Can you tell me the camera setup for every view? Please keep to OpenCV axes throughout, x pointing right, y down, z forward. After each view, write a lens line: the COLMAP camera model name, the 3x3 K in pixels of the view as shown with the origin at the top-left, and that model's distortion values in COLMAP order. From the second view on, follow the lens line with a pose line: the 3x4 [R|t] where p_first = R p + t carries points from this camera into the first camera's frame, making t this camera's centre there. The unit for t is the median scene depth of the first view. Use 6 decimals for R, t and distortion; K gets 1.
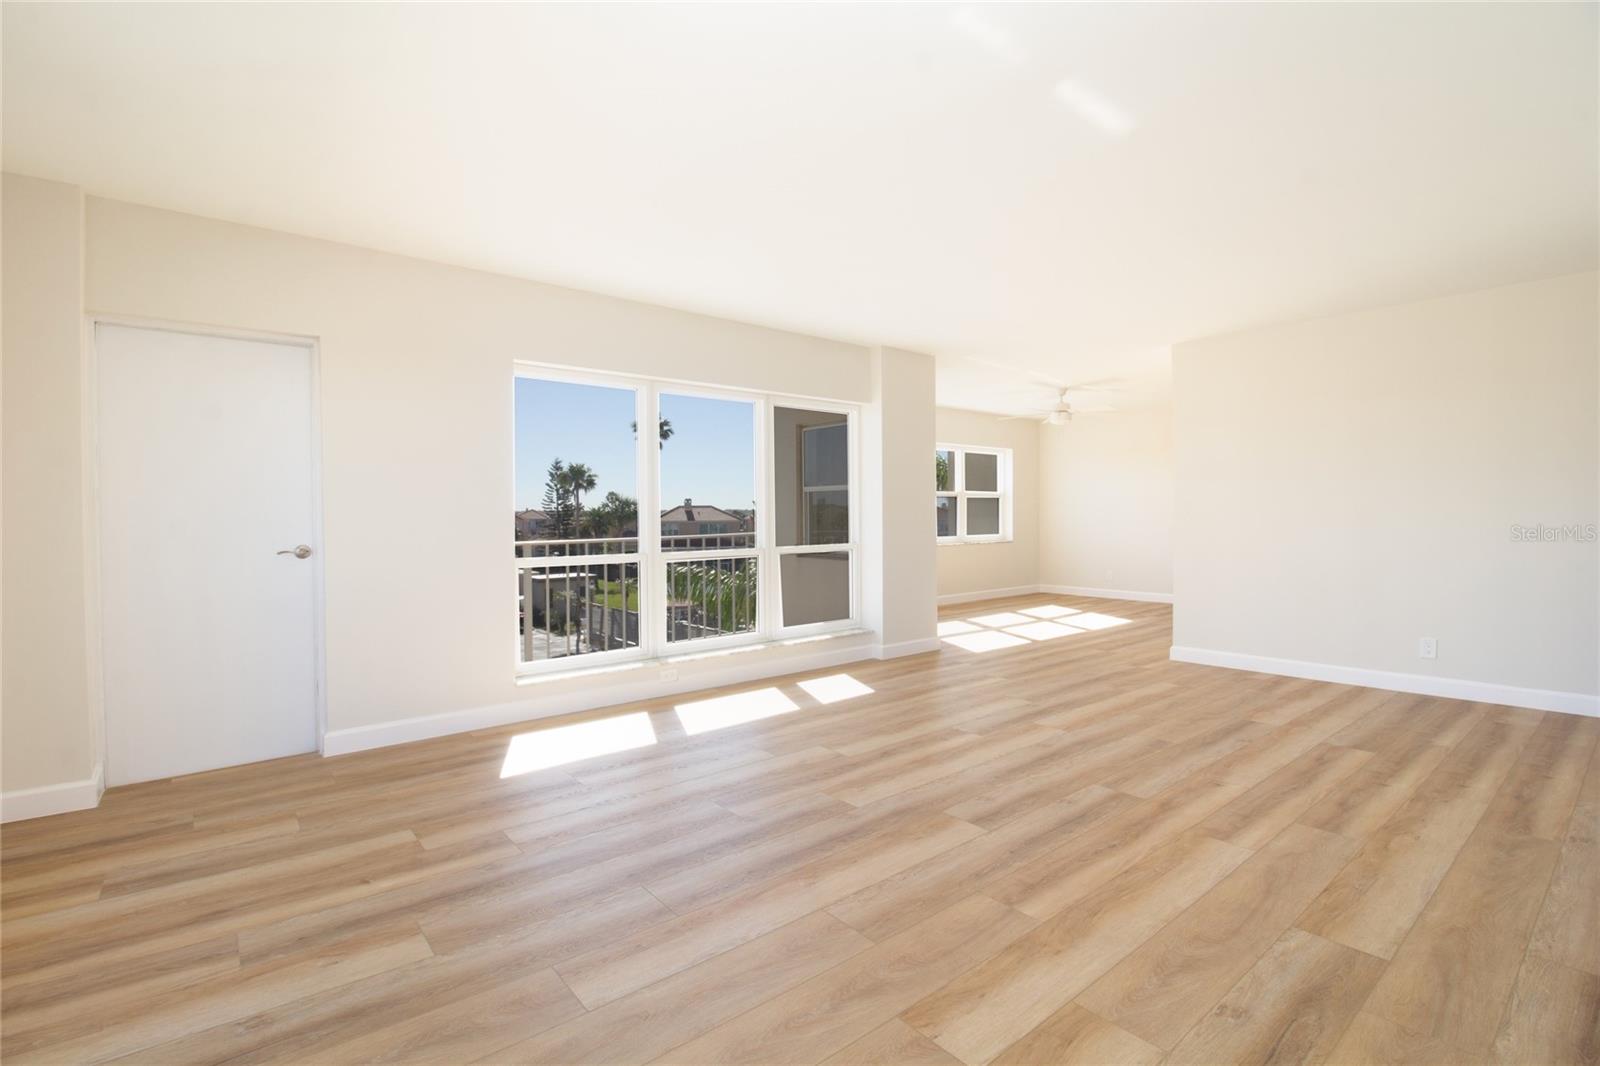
lens RADIAL K [[734.5, 0, 798.6], [0, 734.5, 524.5], [0, 0, 1]] dist [-0.003512, -0.012354]
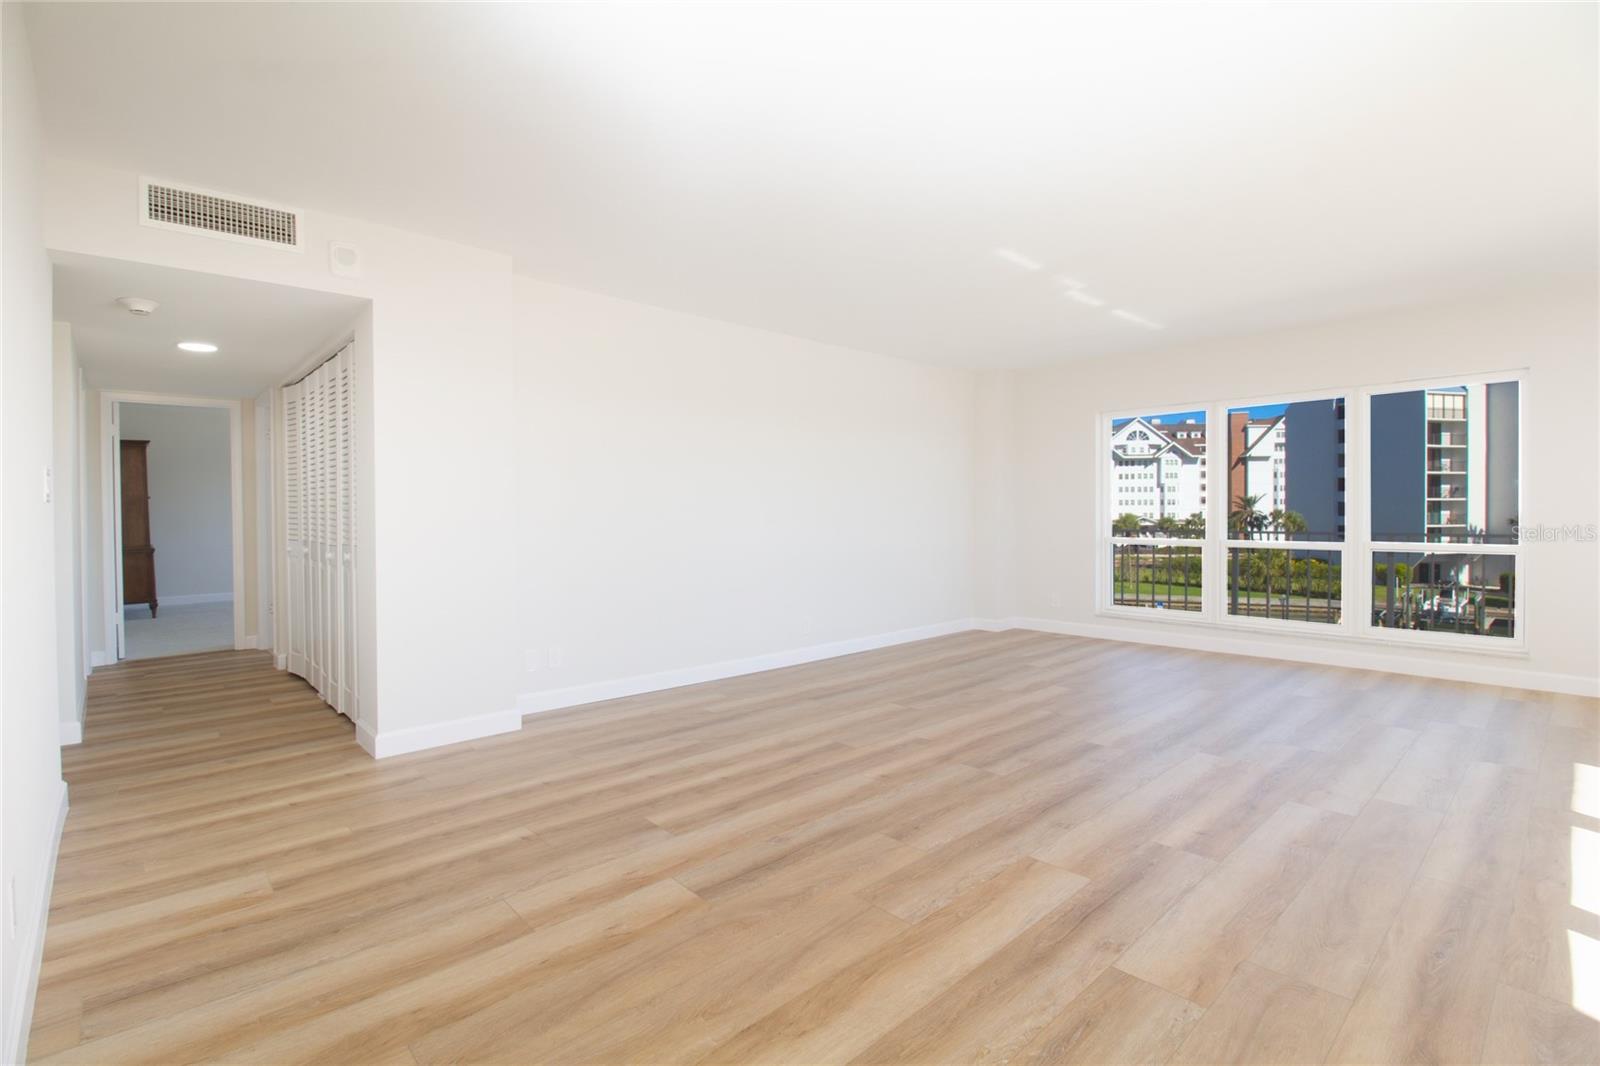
lens RADIAL K [[734.5, 0, 798.6], [0, 734.5, 524.5], [0, 0, 1]] dist [-0.003512, -0.012354]
pose [[-0.998558, 0.015762, -0.051308, 0.707396], [0.014200, 0.999428, 0.030677, -0.030195], [0.051762, 0.029904, -0.998212, 1.923542]]
